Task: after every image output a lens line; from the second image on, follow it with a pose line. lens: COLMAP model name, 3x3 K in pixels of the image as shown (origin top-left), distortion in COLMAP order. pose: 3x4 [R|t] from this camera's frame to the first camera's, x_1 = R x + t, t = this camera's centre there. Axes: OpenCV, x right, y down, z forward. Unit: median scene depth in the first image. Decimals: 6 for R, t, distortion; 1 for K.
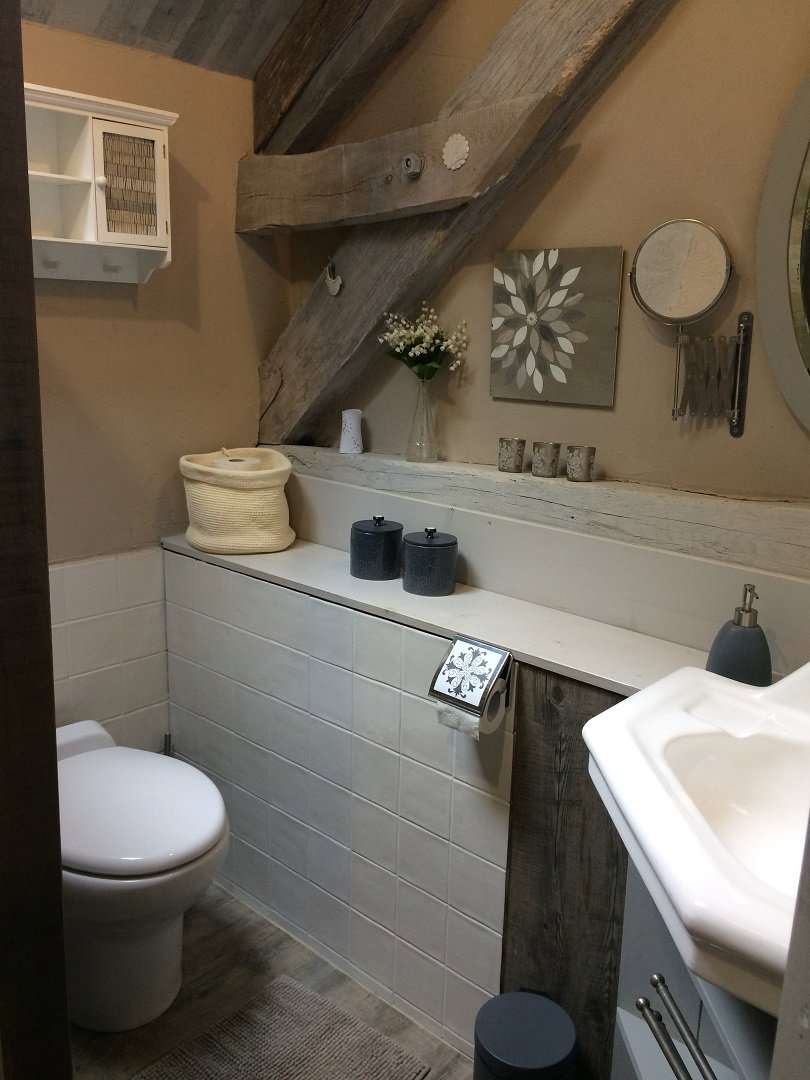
lens RADIAL K [[942.3, 0, 407.5], [0, 942.3, 537.5], [0, 0, 1]] dist [0.076565, -0.097620]
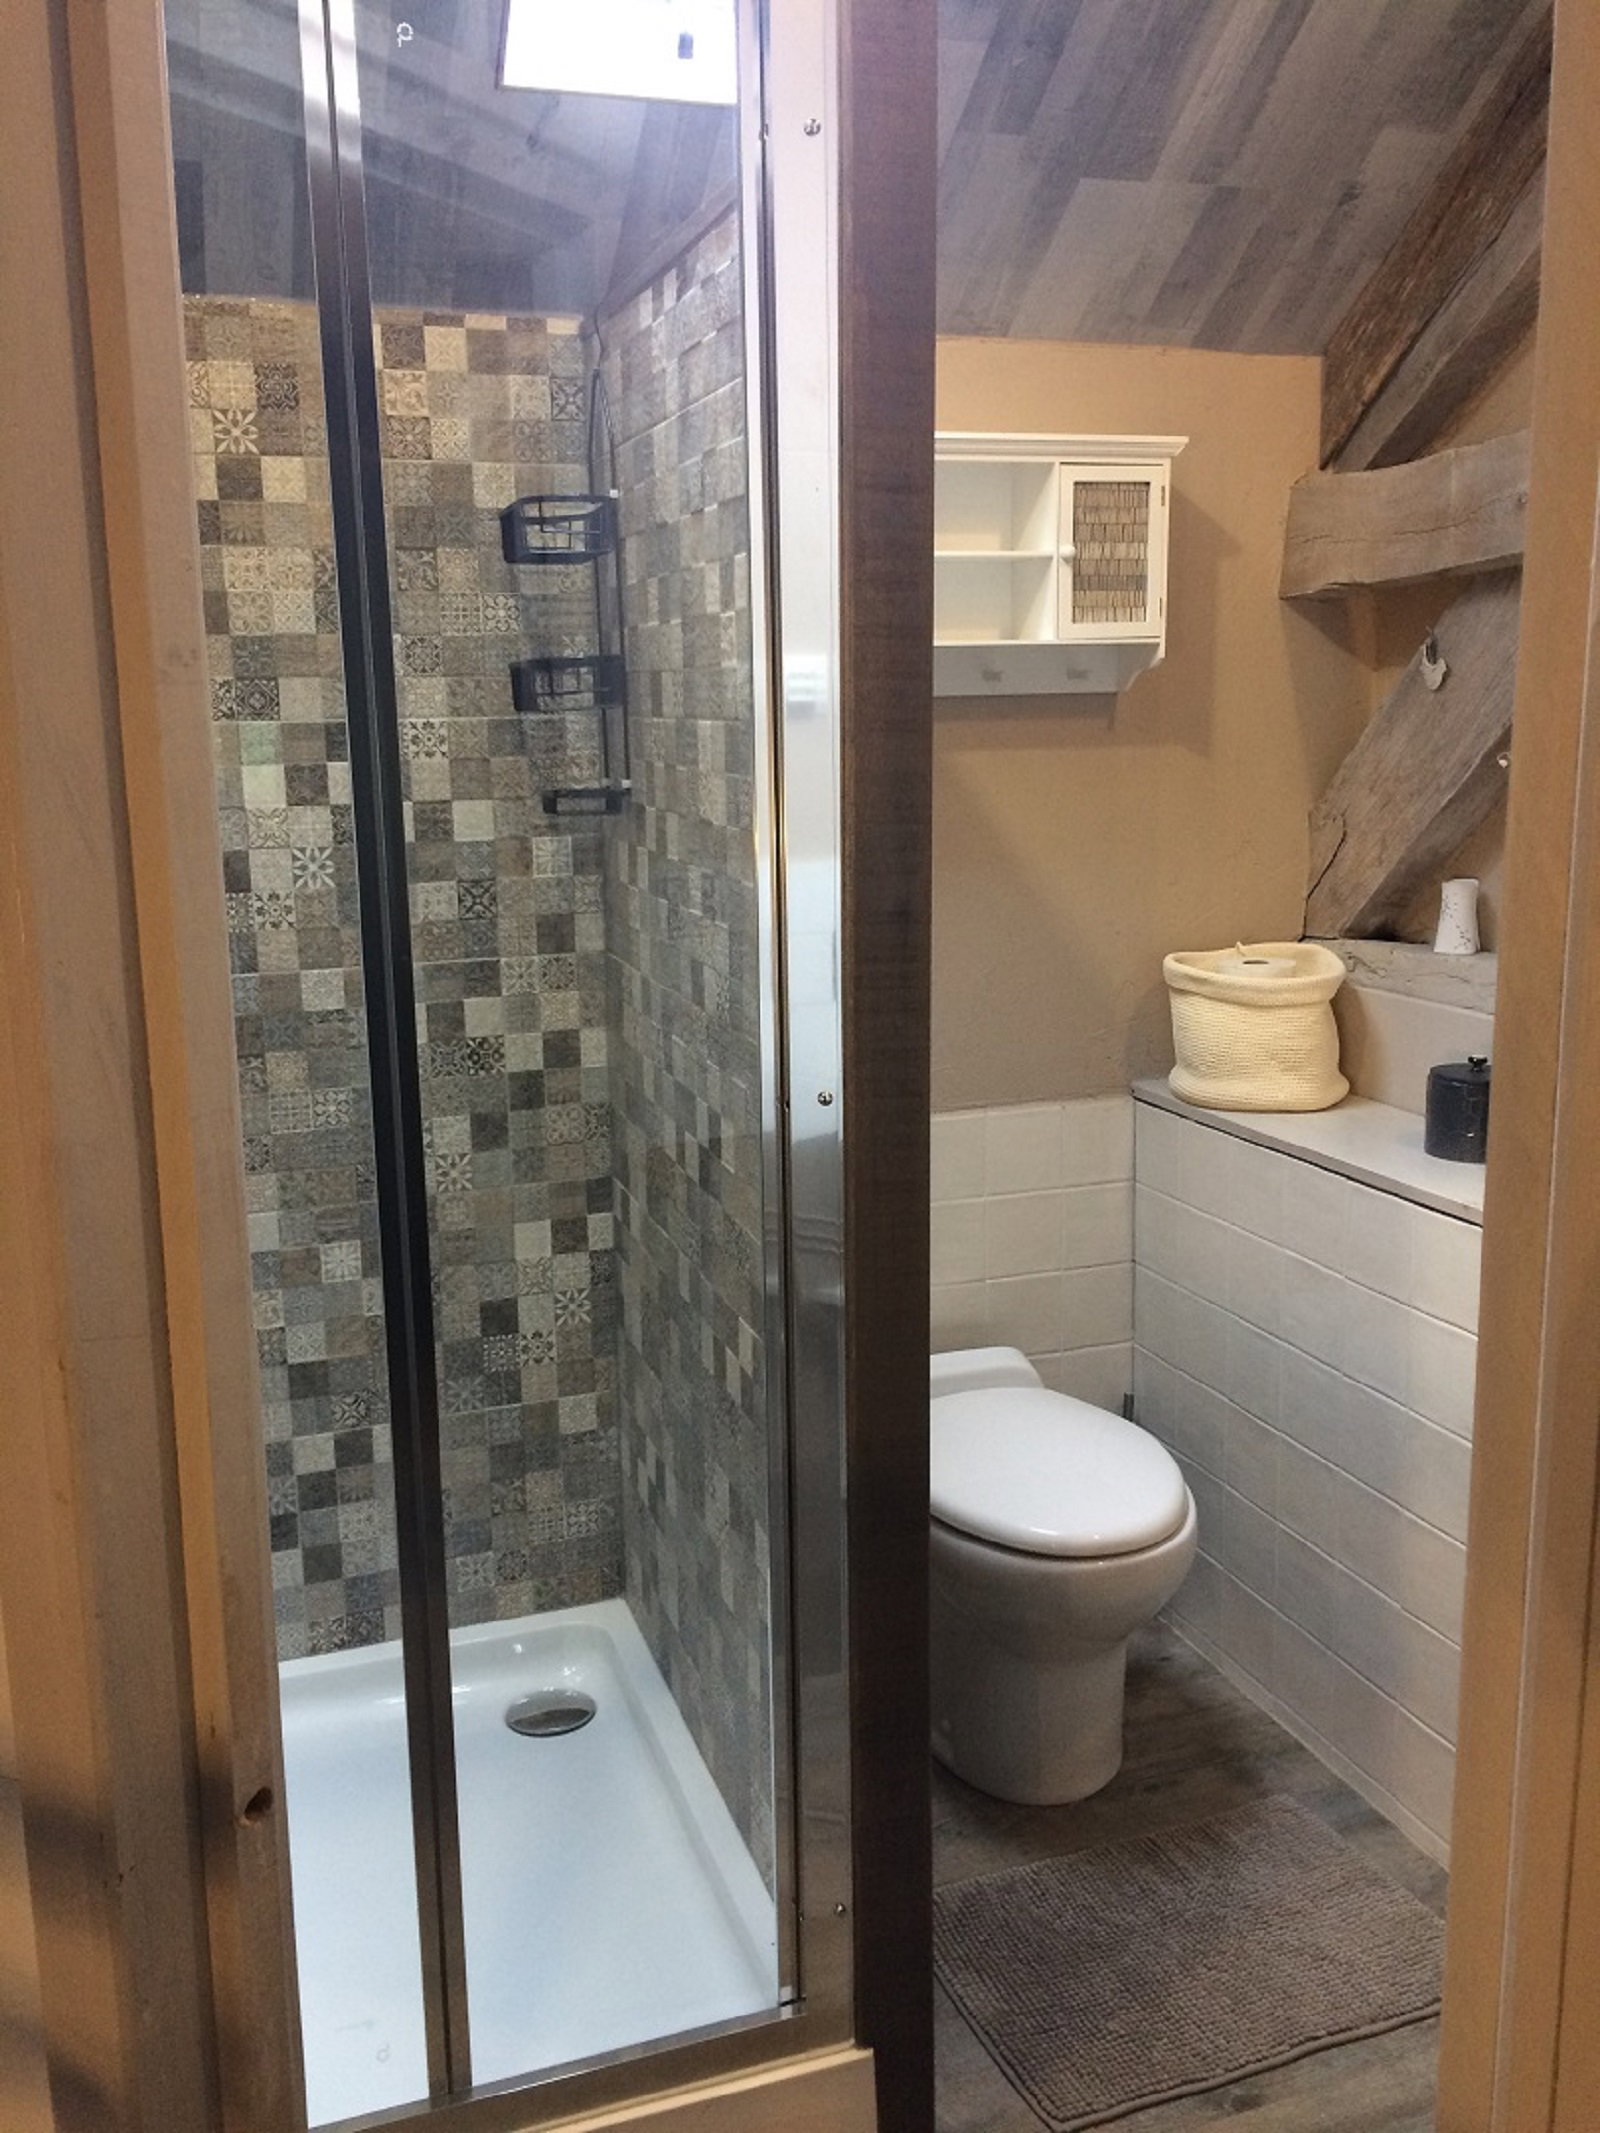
lens RADIAL K [[1861.0, 0, 803.4], [0, 1861.0, 1067.4], [0, 0, 1]] dist [0.076565, -0.097620]
pose [[0.887669, 0.043622, -0.458411, 0.124907], [-0.061219, 0.997846, -0.023591, 0.035708], [0.456394, 0.049004, 0.888427, -0.231112]]
